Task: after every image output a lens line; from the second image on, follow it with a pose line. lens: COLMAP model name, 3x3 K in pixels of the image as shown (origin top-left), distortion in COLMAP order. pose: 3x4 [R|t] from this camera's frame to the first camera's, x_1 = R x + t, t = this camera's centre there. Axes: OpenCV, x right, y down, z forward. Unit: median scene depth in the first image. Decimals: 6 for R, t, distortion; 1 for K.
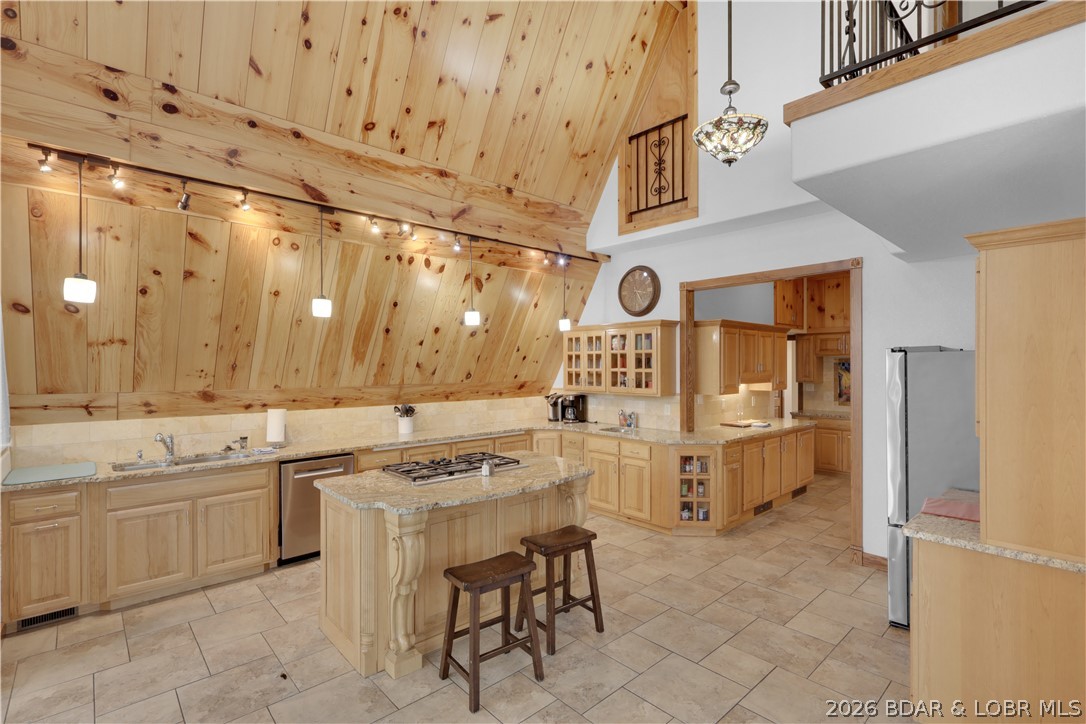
lens RADIAL K [[511.6, 0, 539.9], [0, 511.6, 366.7], [0, 0, 1]] dist [0.000905, -0.000039]
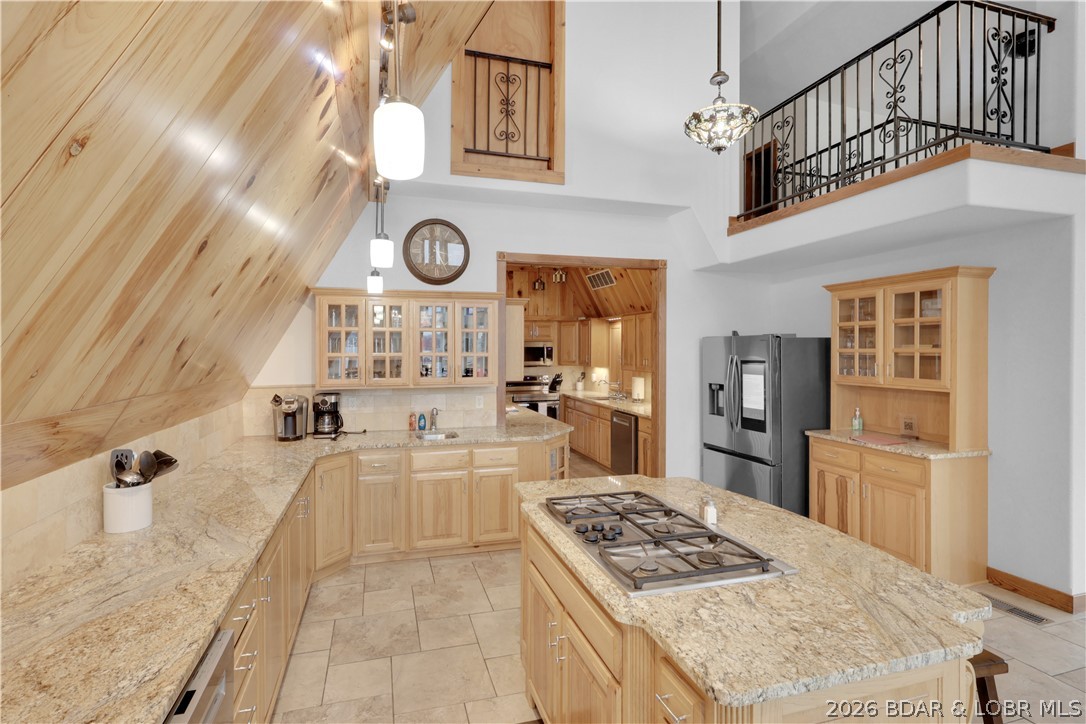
lens RADIAL K [[510.6, 0, 537.8], [0, 510.6, 354.3], [0, 0, 1]] dist [-0.000448, -0.000180]
pose [[0.438908, -0.005799, 0.898513, -0.461441], [0.003120, 0.999983, 0.004930, 0.003208], [-0.898526, 0.000639, 0.438919, 0.563798]]
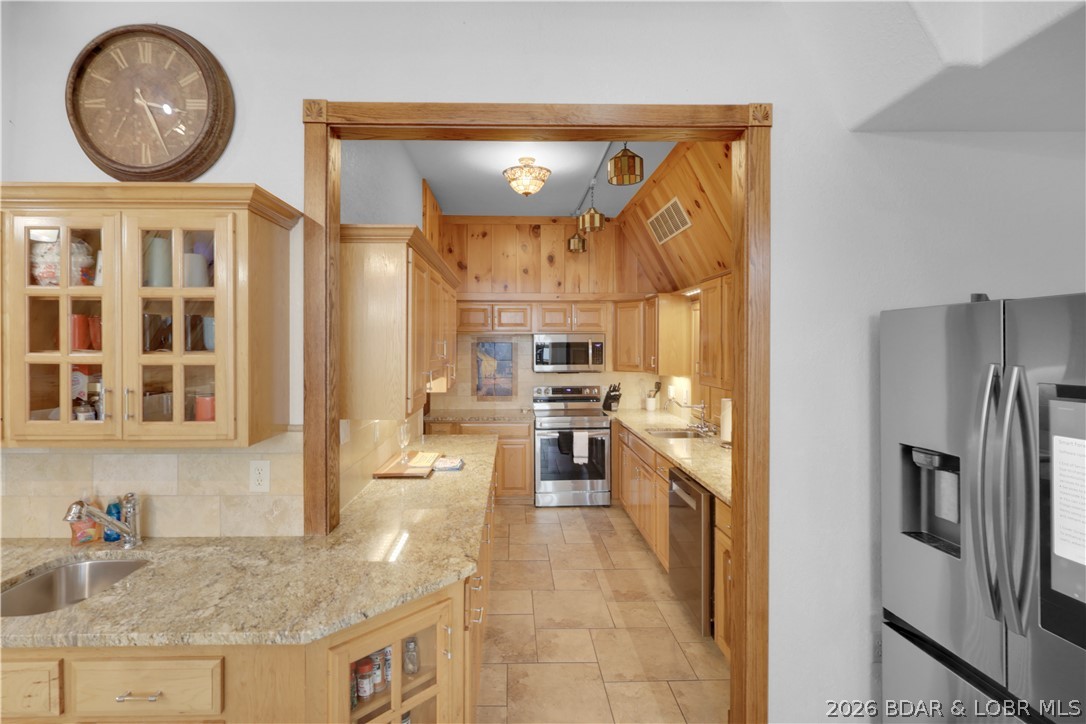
lens RADIAL K [[517.4, 0, 542.9], [0, 517.4, 346.4], [0, 0, 1]] dist [-0.004332, -0.000489]
pose [[0.640162, 0.003392, 0.768233, 0.110910], [0.001546, 0.999983, -0.005704, 0.002200], [-0.768239, 0.004839, 0.640145, 0.656248]]
